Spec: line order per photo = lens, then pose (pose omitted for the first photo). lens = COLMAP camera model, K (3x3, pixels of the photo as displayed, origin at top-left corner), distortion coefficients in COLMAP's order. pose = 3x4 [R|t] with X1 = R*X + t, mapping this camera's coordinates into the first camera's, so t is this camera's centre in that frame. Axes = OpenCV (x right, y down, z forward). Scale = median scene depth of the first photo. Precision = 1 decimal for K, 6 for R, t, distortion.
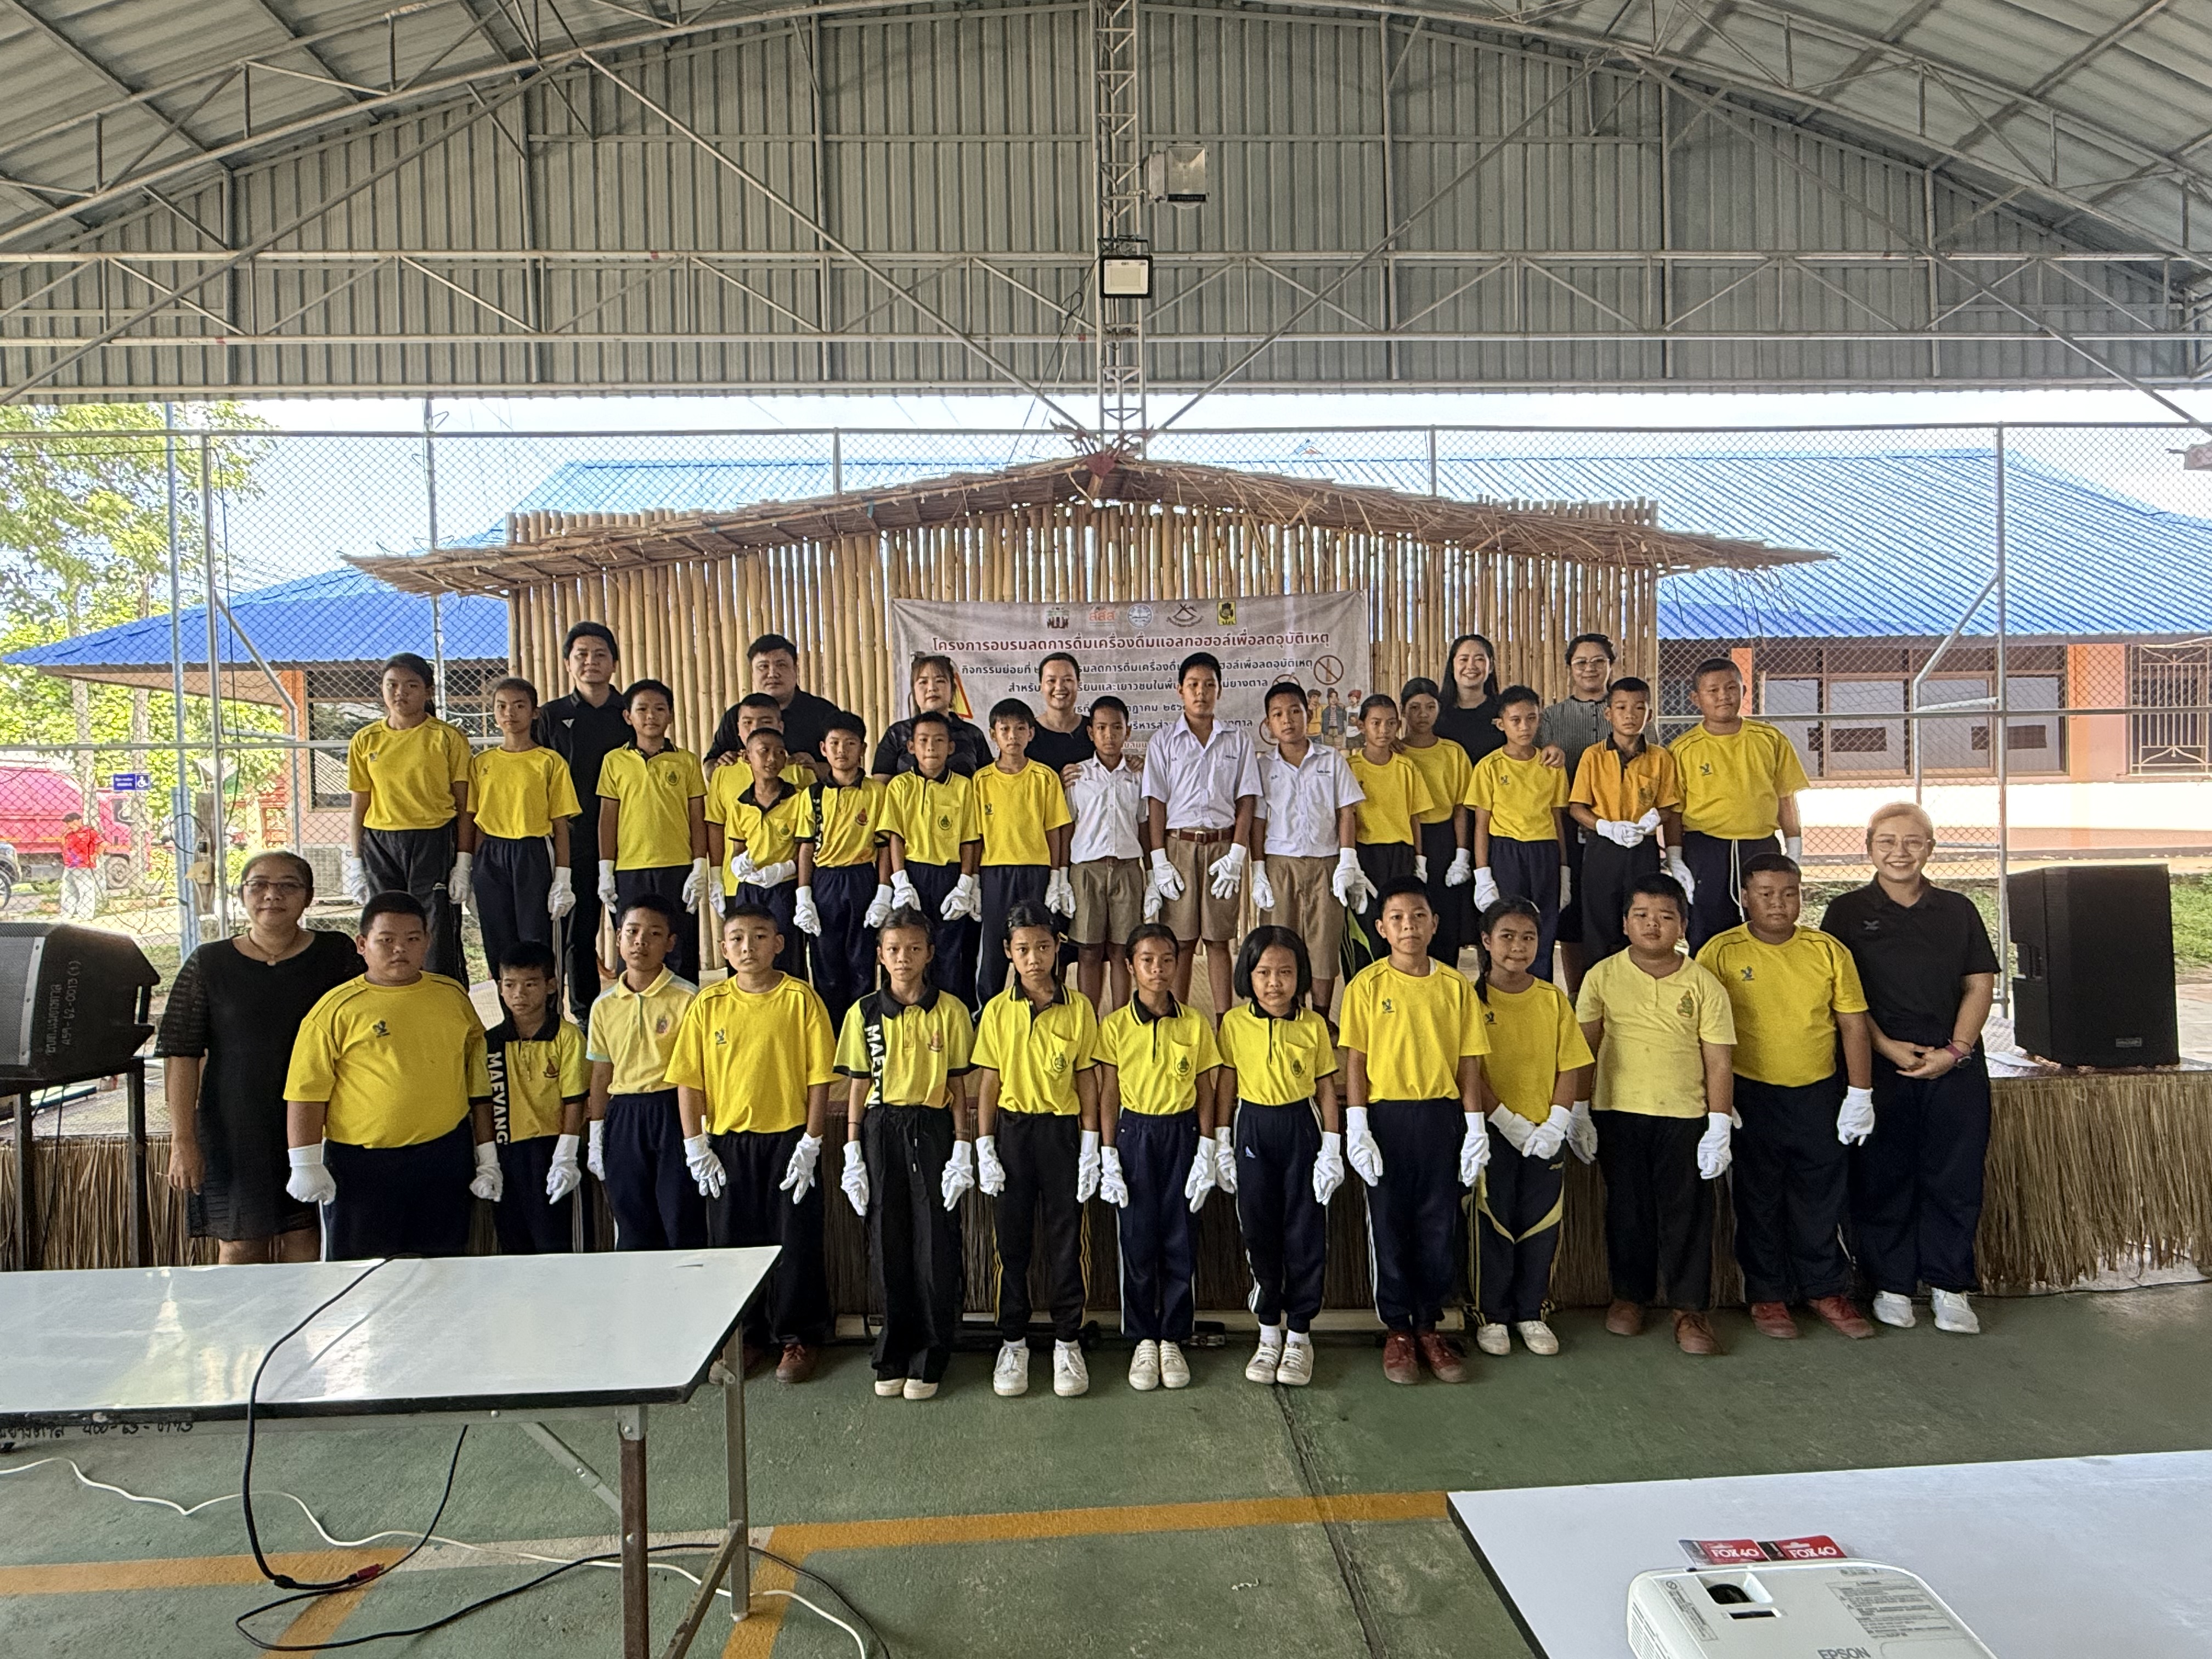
lens RADIAL K [[1152.7, 0, 1099.6], [0, 1152.7, 830.4], [0, 0, 1]] dist [0.006914, -0.003298]
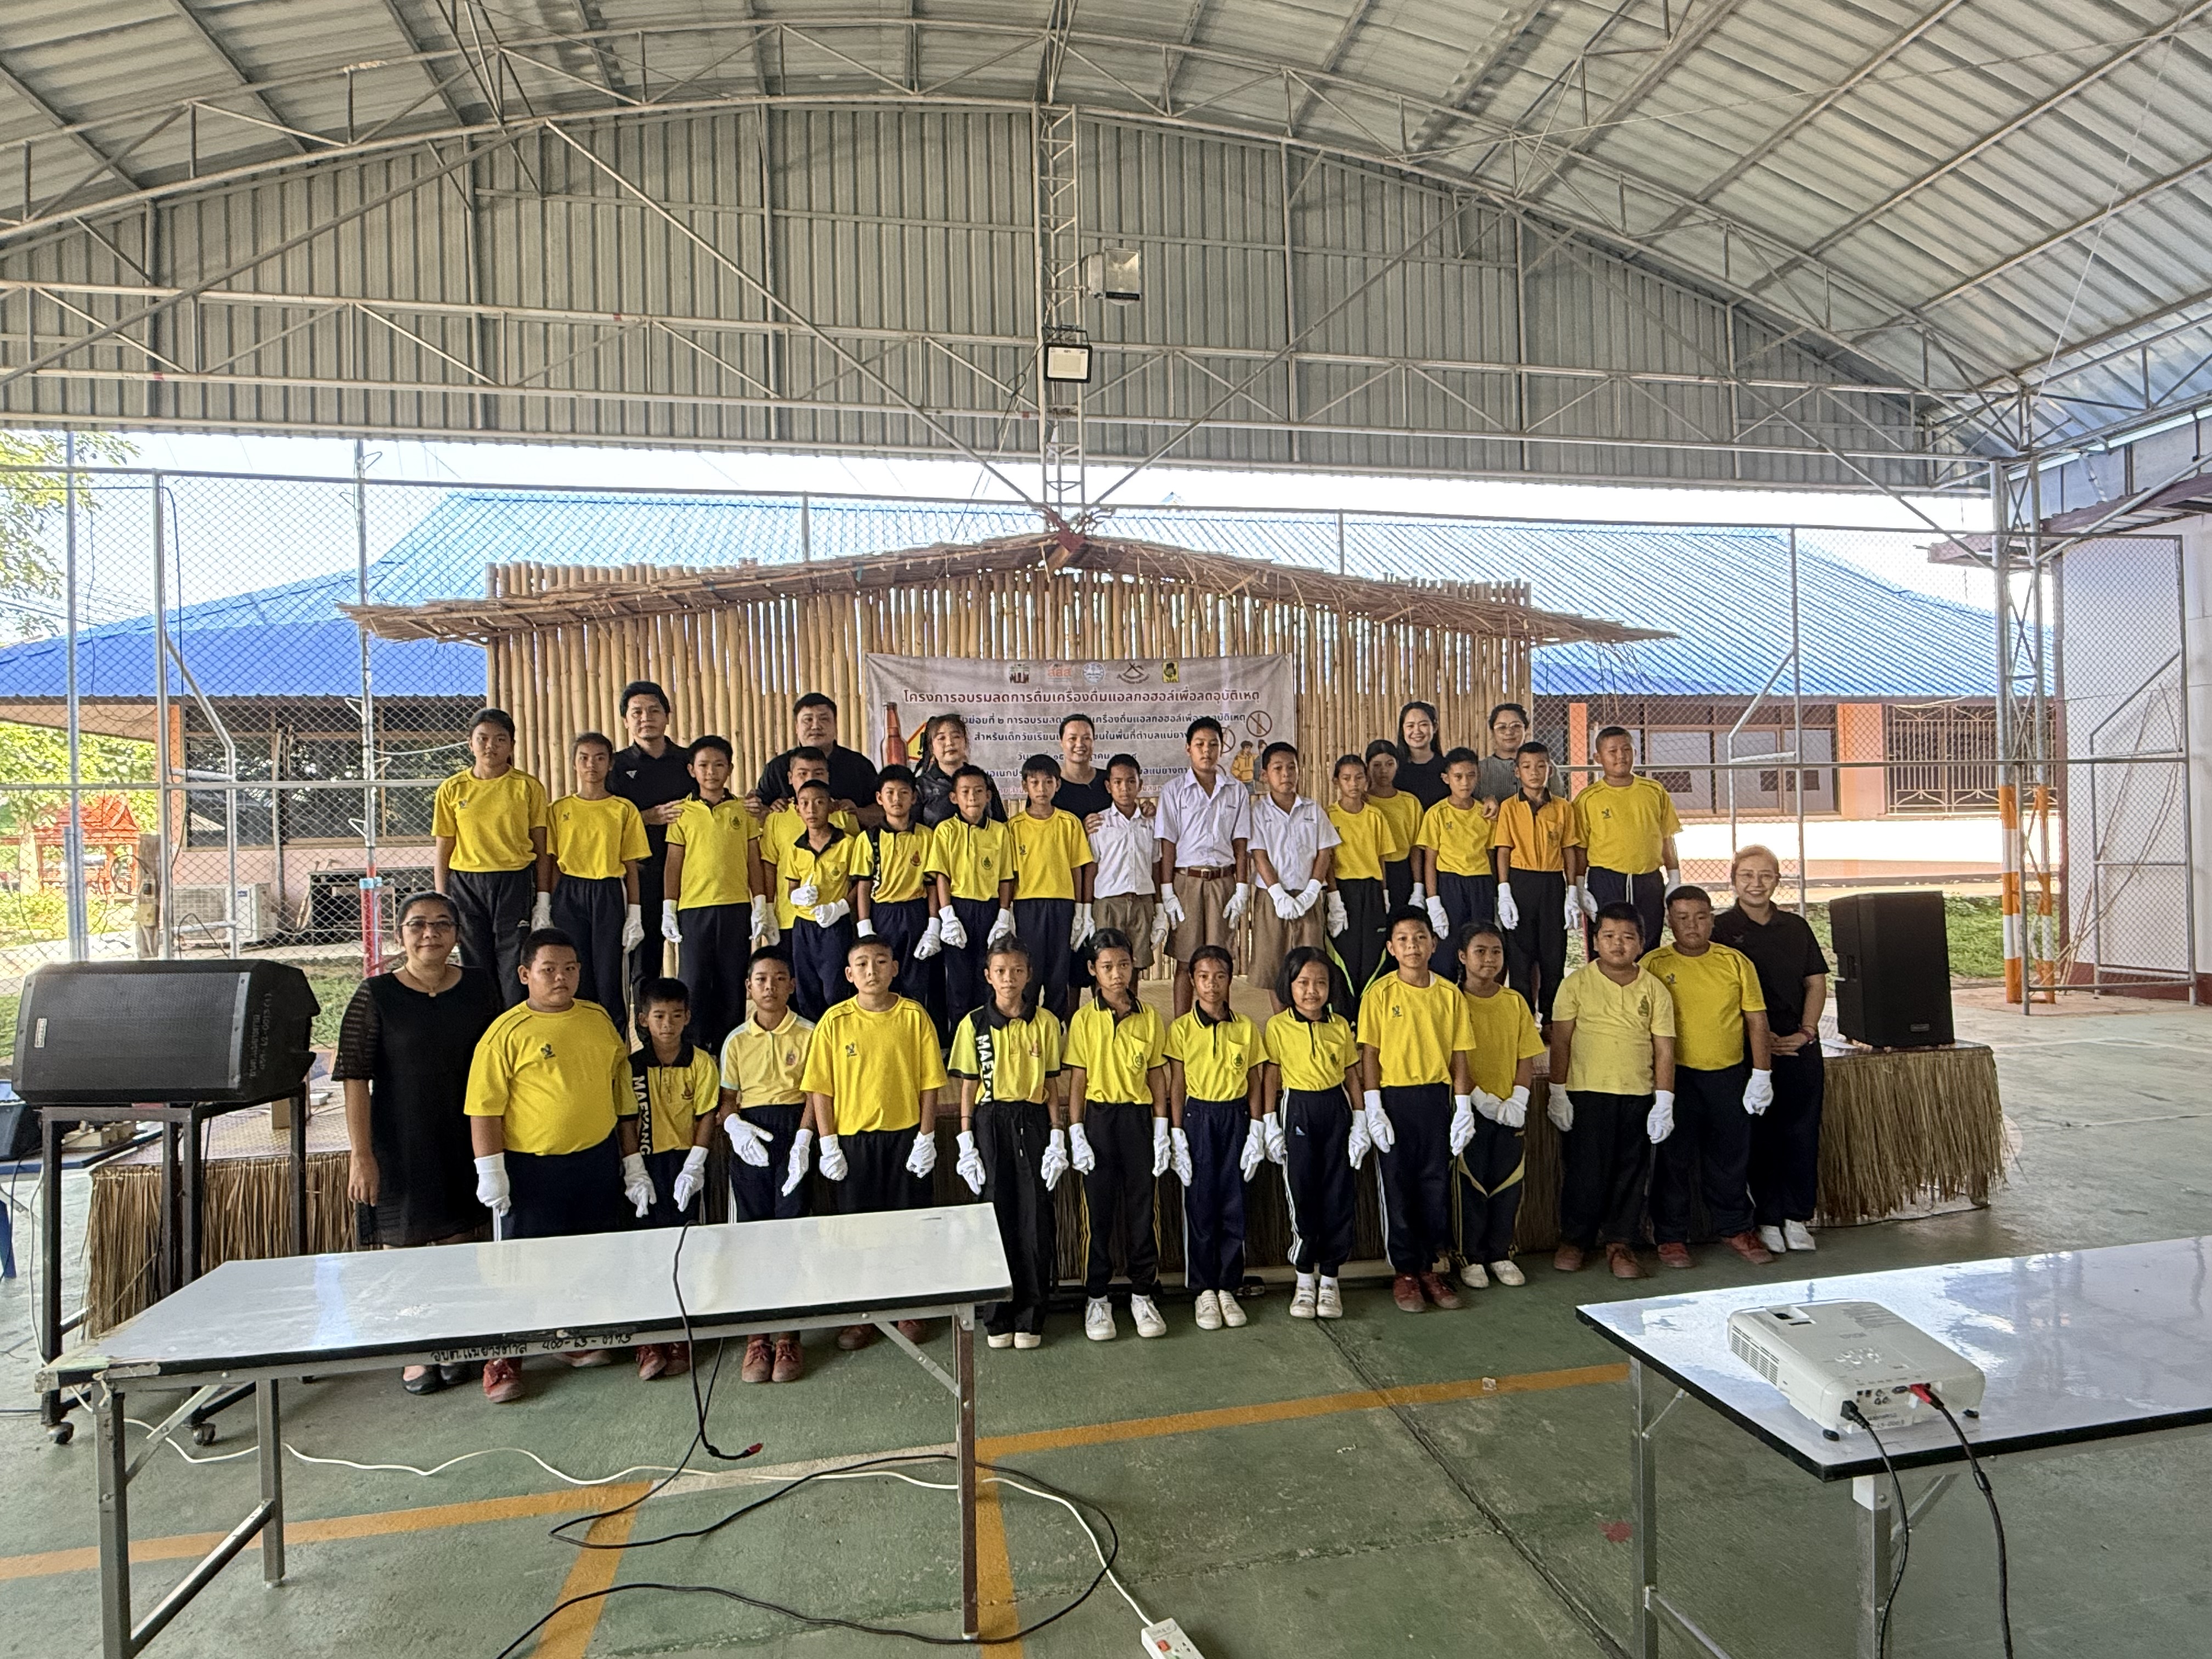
lens RADIAL K [[1152.7, 0, 1102.7], [0, 1152.7, 833.8], [0, 0, 1]] dist [0.006914, -0.003298]
pose [[0.990436, -0.001295, 0.137970, -0.109036], [0.004920, 0.999652, -0.025933, -0.003257], [-0.137888, 0.026364, 0.990097, -0.091267]]
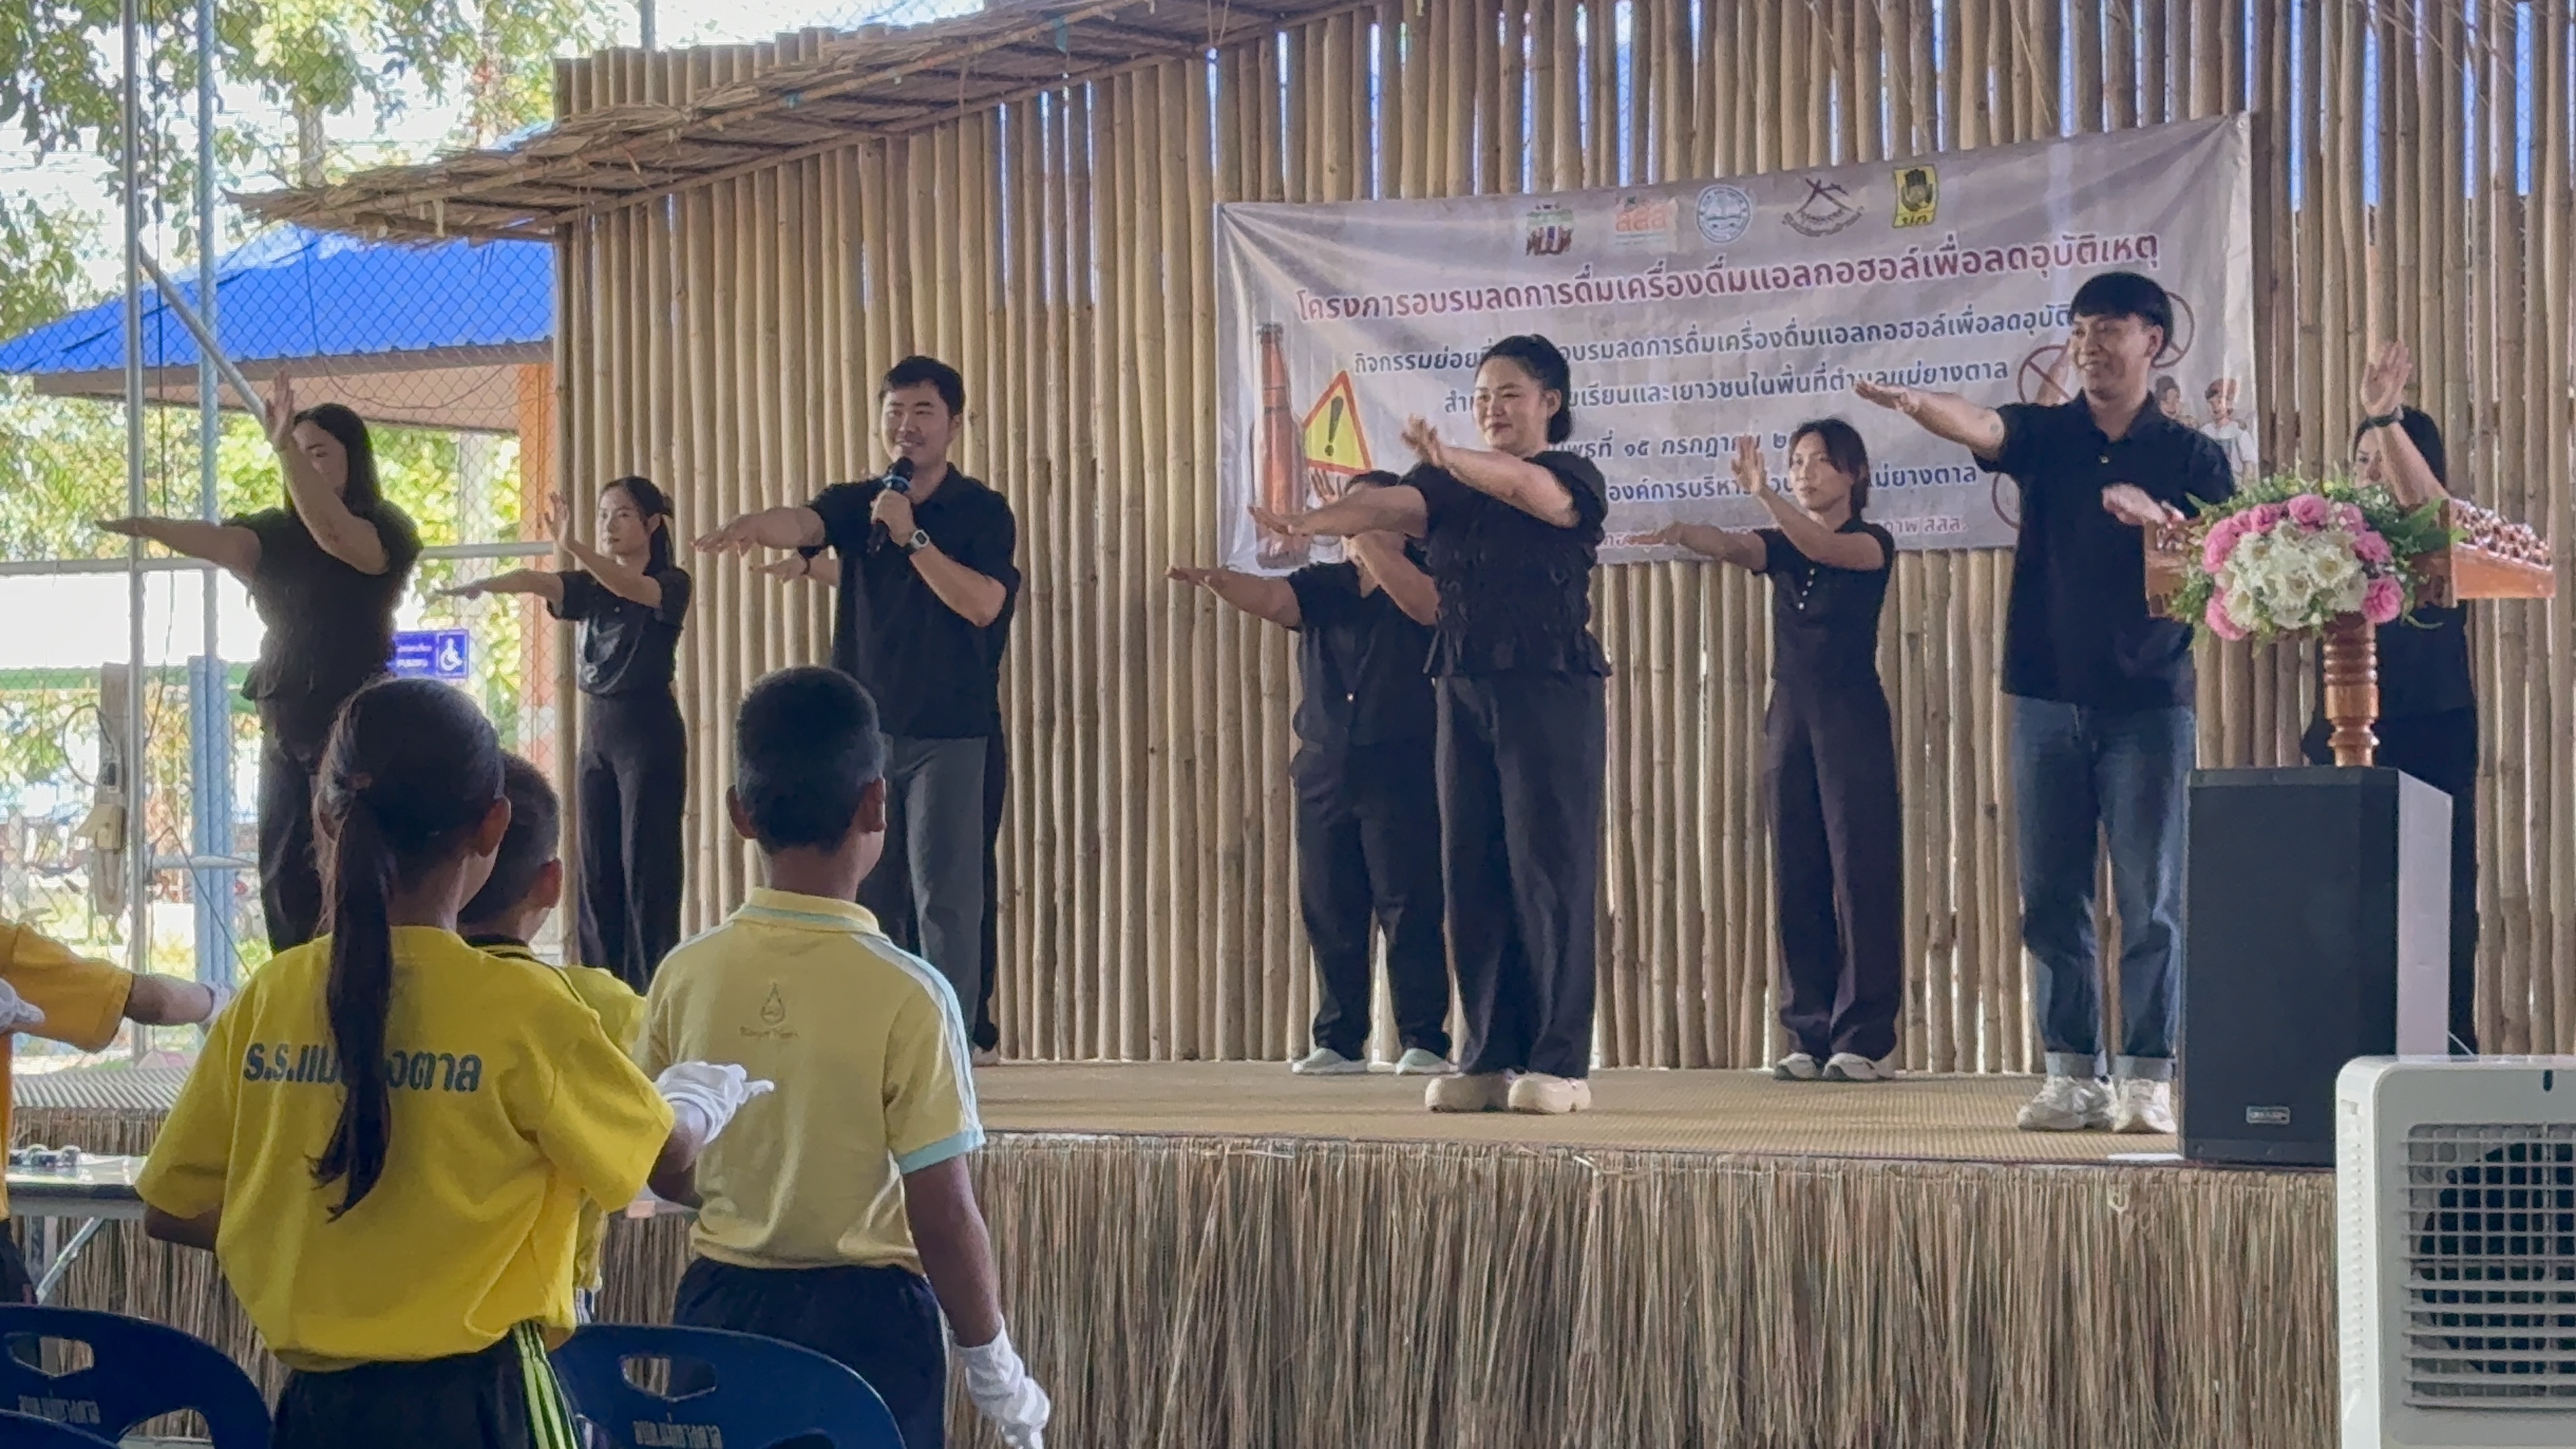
lens RADIAL K [[5922.1, 0, 1264.2], [0, 5922.1, 716.2], [0, 0, 1]] dist [0.195936, 0.000000]
pose [[0.805428, 0.002744, -0.592688, 1.133039], [-0.022680, 0.999400, -0.026193, 0.046388], [0.592260, 0.034539, 0.805006, -0.752287]]
